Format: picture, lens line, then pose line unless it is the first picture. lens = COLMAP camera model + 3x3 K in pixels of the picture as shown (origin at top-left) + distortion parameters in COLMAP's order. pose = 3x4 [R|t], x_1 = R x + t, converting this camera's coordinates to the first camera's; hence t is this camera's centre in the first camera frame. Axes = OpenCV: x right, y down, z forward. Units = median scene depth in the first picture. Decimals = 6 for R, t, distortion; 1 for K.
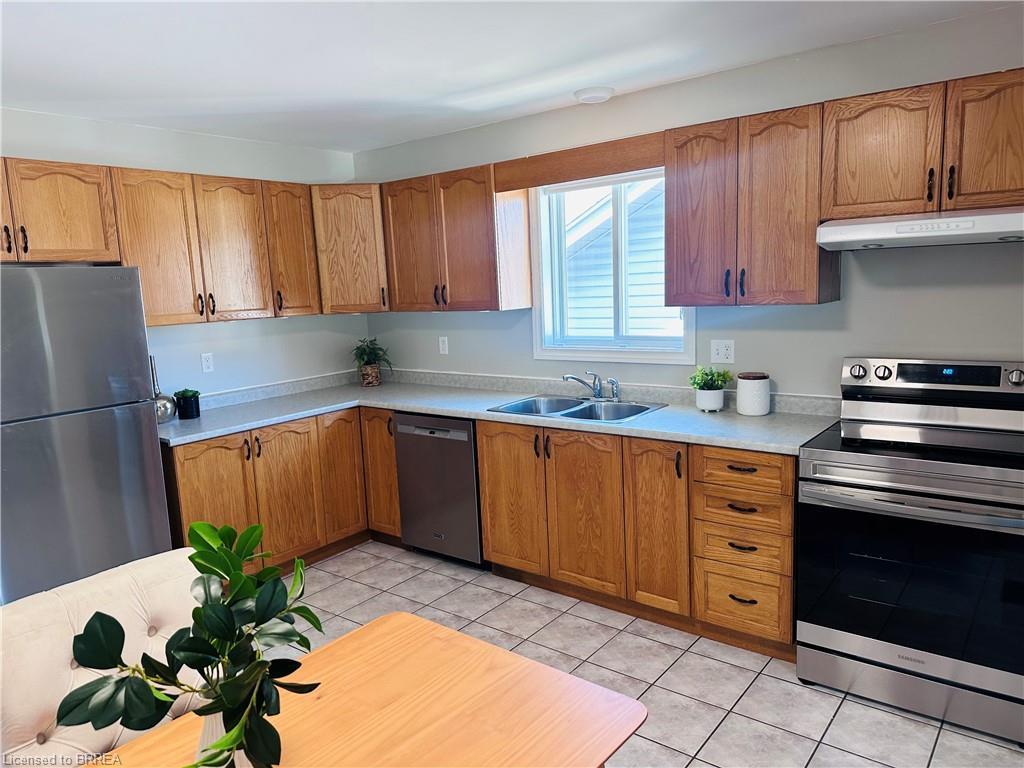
lens RADIAL K [[717.1, 0, 508.9], [0, 717.1, 390.8], [0, 0, 1]] dist [0.073289, -0.085176]
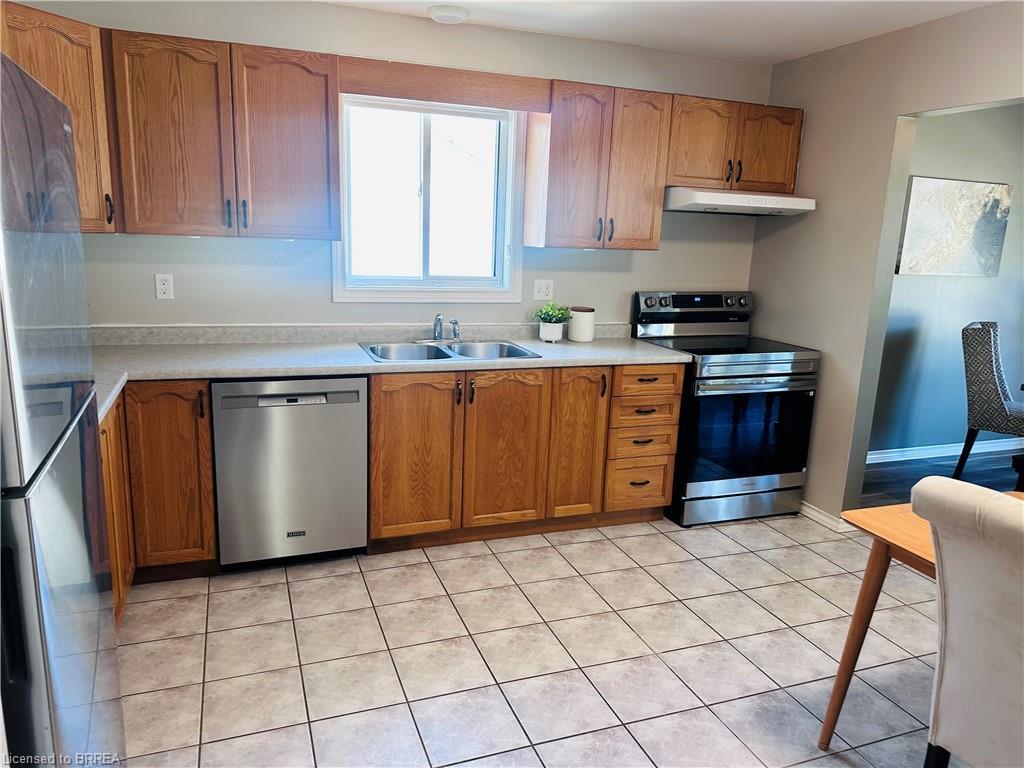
lens RADIAL K [[717.1, 0, 502.0], [0, 717.1, 390.0], [0, 0, 1]] dist [0.073289, -0.085176]
pose [[0.509432, -0.124790, 0.851414, -0.740886], [0.071147, 0.992149, 0.102847, -0.018145], [-0.857564, 0.008182, 0.514311, 0.483804]]
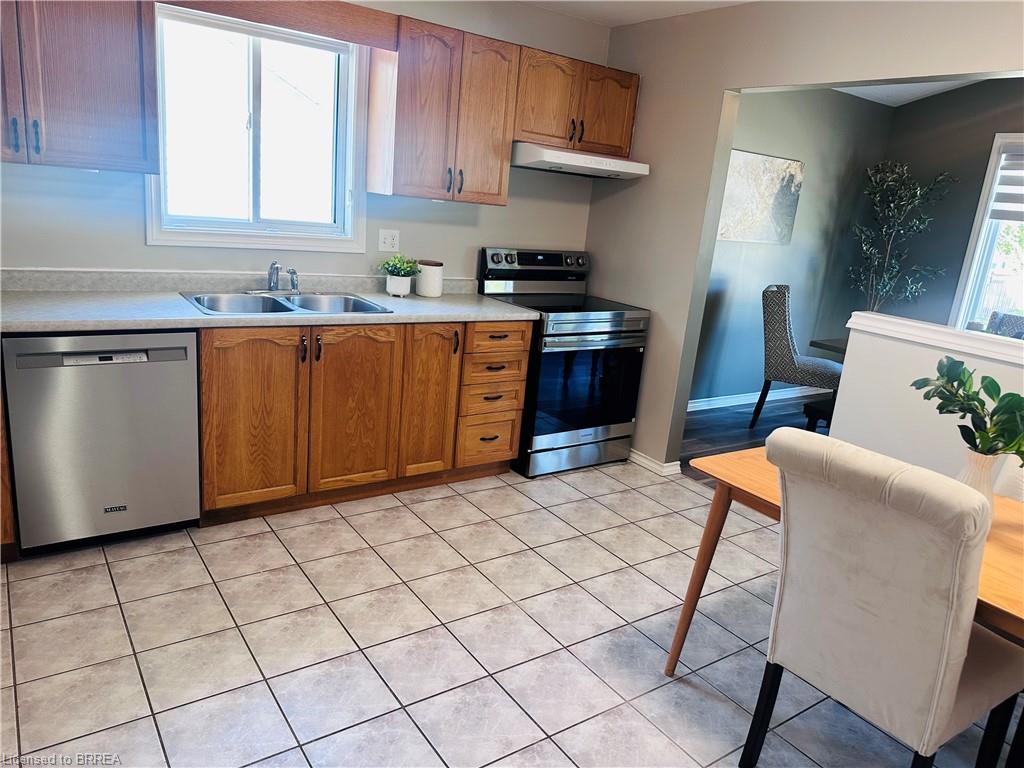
lens RADIAL K [[717.1, 0, 514.1], [0, 717.1, 391.6], [0, 0, 1]] dist [0.073289, -0.085176]
pose [[0.271061, -0.186778, 0.944267, -0.741306], [0.041118, 0.982344, 0.182507, -0.021583], [-0.961684, -0.010644, 0.273955, 0.529270]]
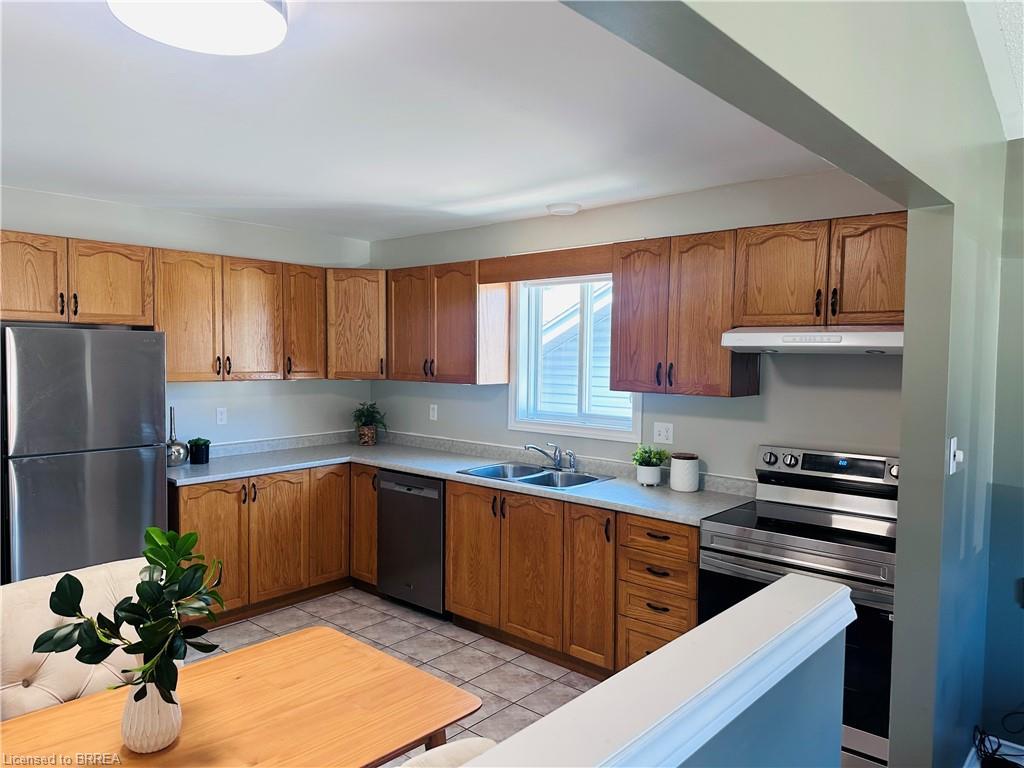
lens RADIAL K [[717.1, 0, 511.1], [0, 717.1, 386.7], [0, 0, 1]] dist [0.073289, -0.085176]
pose [[0.996945, 0.059278, -0.050861, 0.113869], [-0.064303, 0.992535, -0.103628, 0.005460], [0.044339, 0.106582, 0.993315, -0.139541]]
